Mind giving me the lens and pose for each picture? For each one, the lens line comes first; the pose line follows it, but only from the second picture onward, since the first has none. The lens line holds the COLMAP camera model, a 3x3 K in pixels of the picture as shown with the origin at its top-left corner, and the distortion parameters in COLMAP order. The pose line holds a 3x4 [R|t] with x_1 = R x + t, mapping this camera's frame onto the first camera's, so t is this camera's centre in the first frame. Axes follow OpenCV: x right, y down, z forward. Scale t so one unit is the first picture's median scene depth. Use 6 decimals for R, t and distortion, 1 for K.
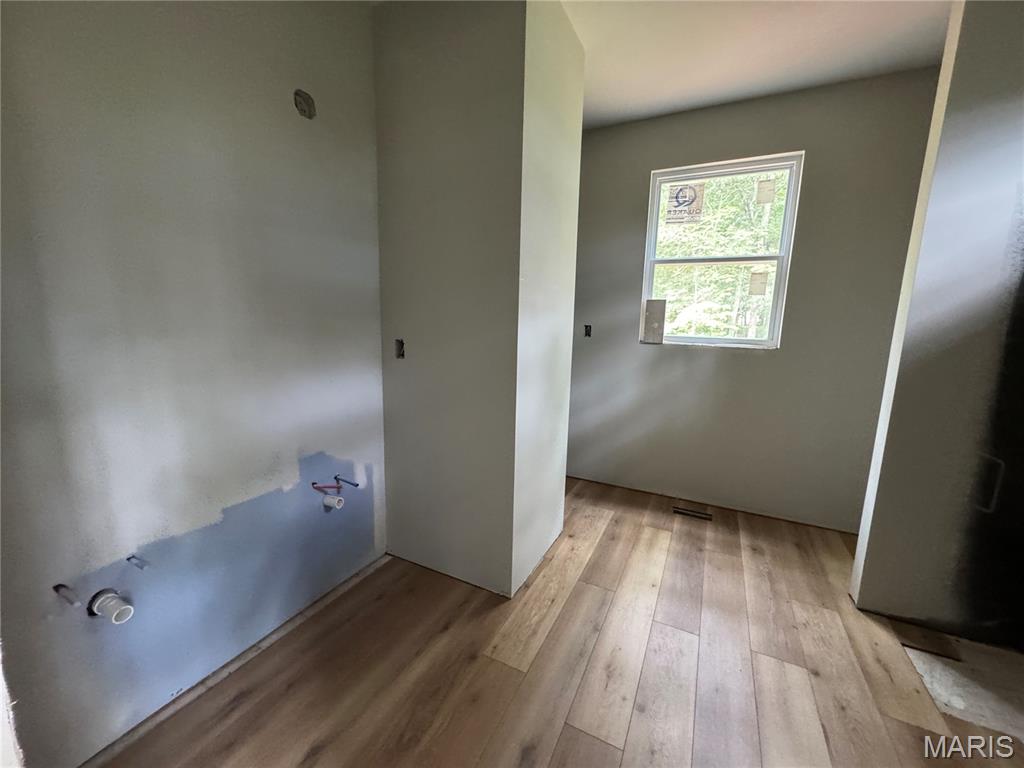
lens RADIAL K [[406.9, 0, 511.1], [0, 406.9, 384.7], [0, 0, 1]] dist [-0.003158, -0.000116]
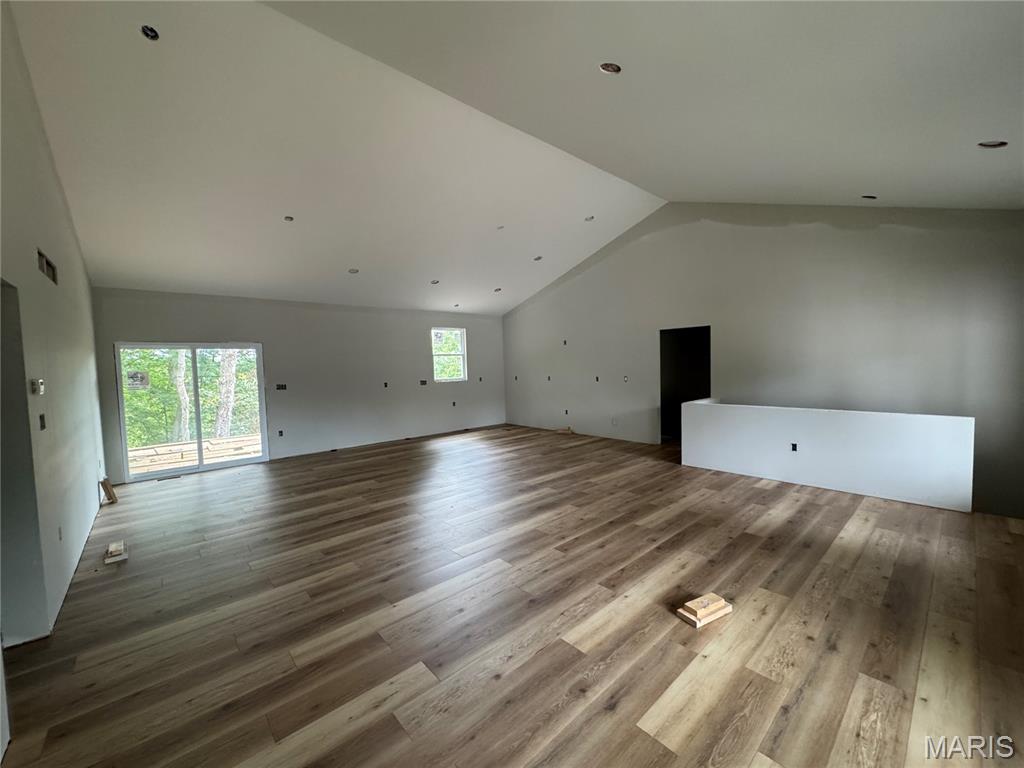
lens RADIAL K [[406.9, 0, 511.1], [0, 406.9, 384.7], [0, 0, 1]] dist [-0.003158, -0.000116]
pose [[0.369289, -0.085241, 0.925397, -2.737194], [0.188969, 0.981868, 0.015033, -0.027109], [-0.909899, 0.169320, 0.378701, -0.777856]]
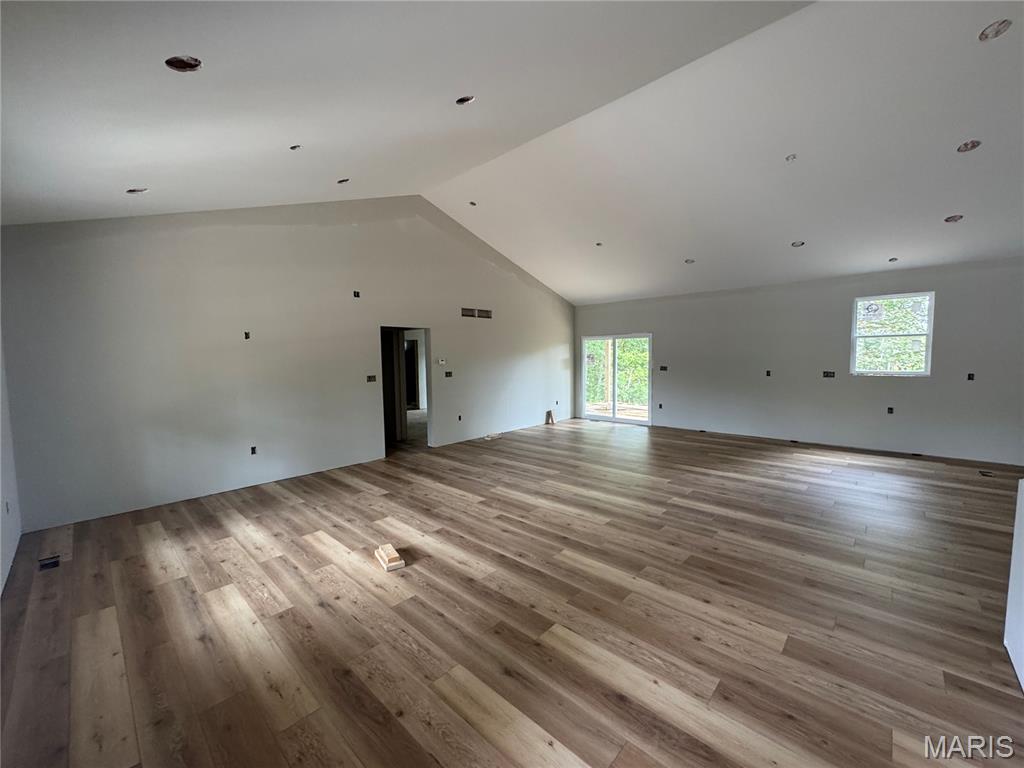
lens RADIAL K [[406.9, 0, 511.1], [0, 406.9, 384.7], [0, 0, 1]] dist [-0.003158, -0.000116]
pose [[0.958096, -0.020184, -0.285736, -0.962194], [-0.006708, 0.995660, -0.092825, 0.194014], [0.286370, 0.090852, 0.953802, -1.885470]]
